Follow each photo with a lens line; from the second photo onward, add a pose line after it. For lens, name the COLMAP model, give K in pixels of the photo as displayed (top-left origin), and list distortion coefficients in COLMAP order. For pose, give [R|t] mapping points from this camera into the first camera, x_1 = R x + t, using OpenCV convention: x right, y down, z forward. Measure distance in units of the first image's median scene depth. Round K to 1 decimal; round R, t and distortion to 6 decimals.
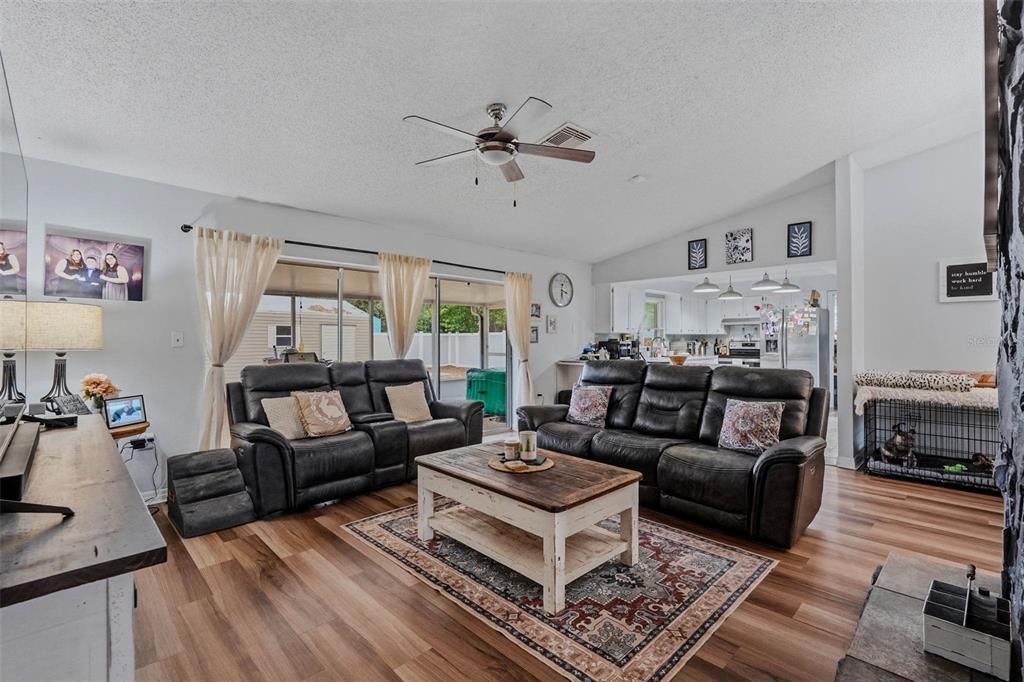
lens RADIAL K [[457.4, 0, 510.4], [0, 457.4, 338.8], [0, 0, 1]] dist [0.003599, 0.000206]
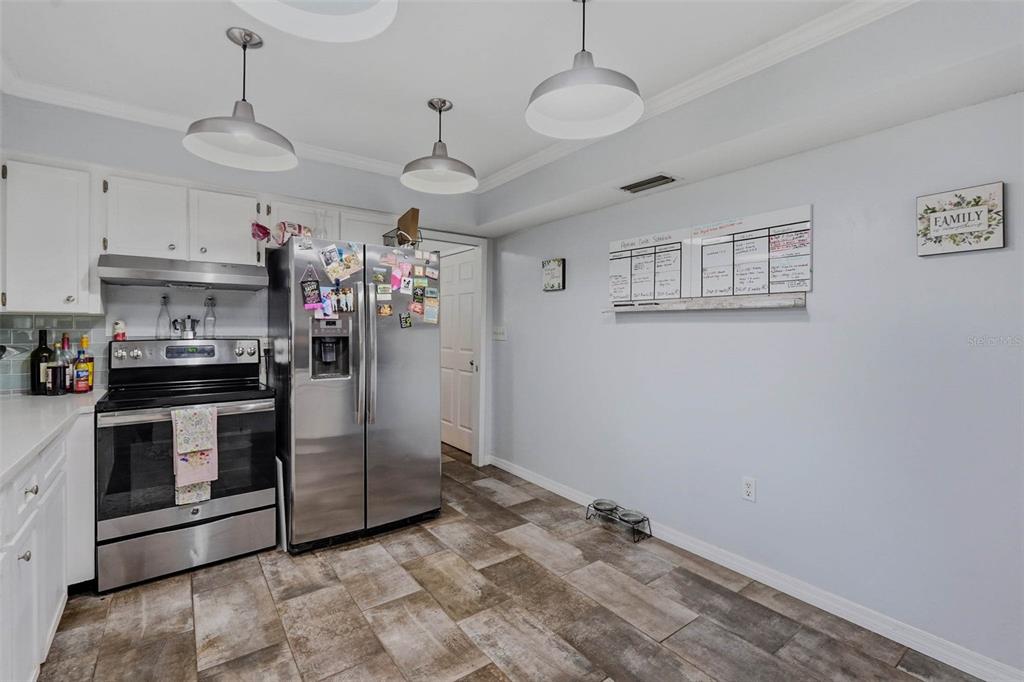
lens RADIAL K [[457.4, 0, 513.1], [0, 457.4, 337.5], [0, 0, 1]] dist [0.003599, 0.000206]
pose [[0.111364, -0.008814, 0.993741, 0.245107], [-0.005092, 0.999942, 0.009440, -0.000591], [-0.993767, -0.006112, 0.111313, 0.753799]]
